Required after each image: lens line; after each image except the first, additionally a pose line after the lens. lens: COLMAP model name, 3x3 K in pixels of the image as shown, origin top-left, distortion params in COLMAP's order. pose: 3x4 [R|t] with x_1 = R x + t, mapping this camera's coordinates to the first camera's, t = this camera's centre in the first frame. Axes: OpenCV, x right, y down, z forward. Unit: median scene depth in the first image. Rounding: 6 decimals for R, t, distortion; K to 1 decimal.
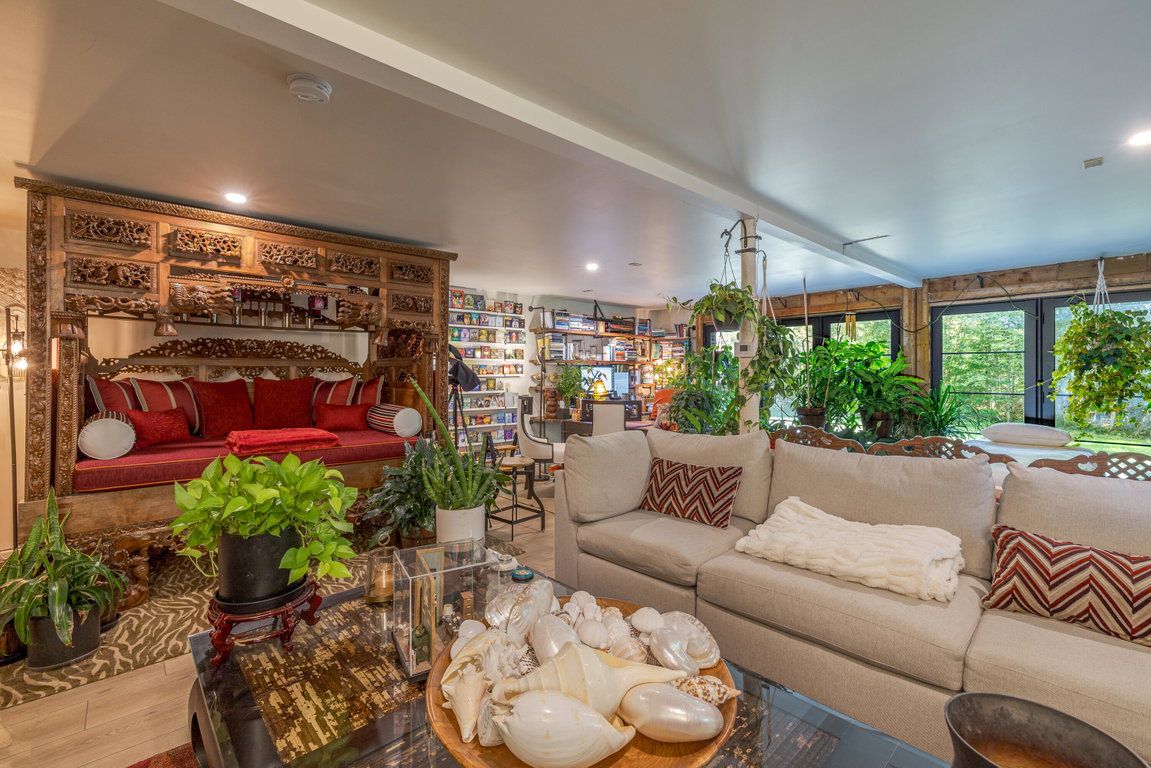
lens RADIAL K [[495.3, 0, 572.9], [0, 495.3, 378.1], [0, 0, 1]] dist [-0.000187, -0.000893]
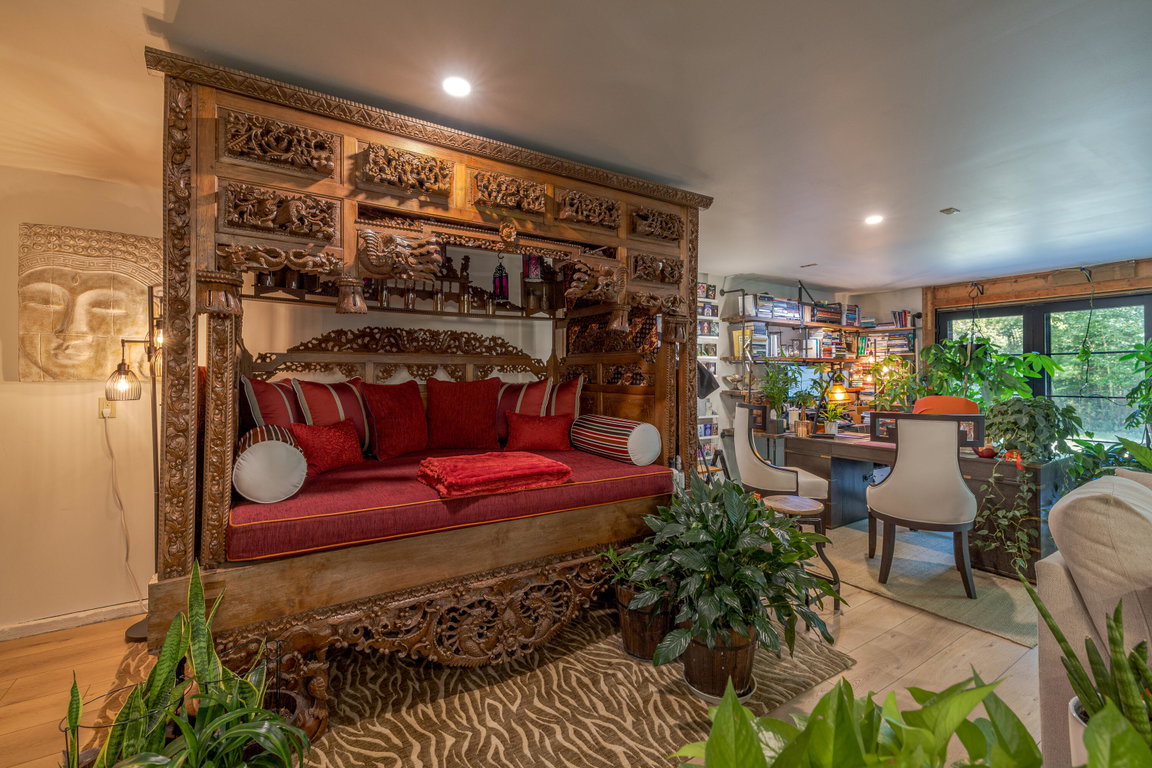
lens RADIAL K [[495.8, 0, 573.4], [0, 495.8, 378.1], [0, 0, 1]] dist [-0.000187, -0.000893]
pose [[0.985257, 0.002316, -0.171066, -0.380400], [-0.002772, 0.999993, -0.002427, -0.000821], [0.171059, 0.002866, 0.985257, 0.369104]]
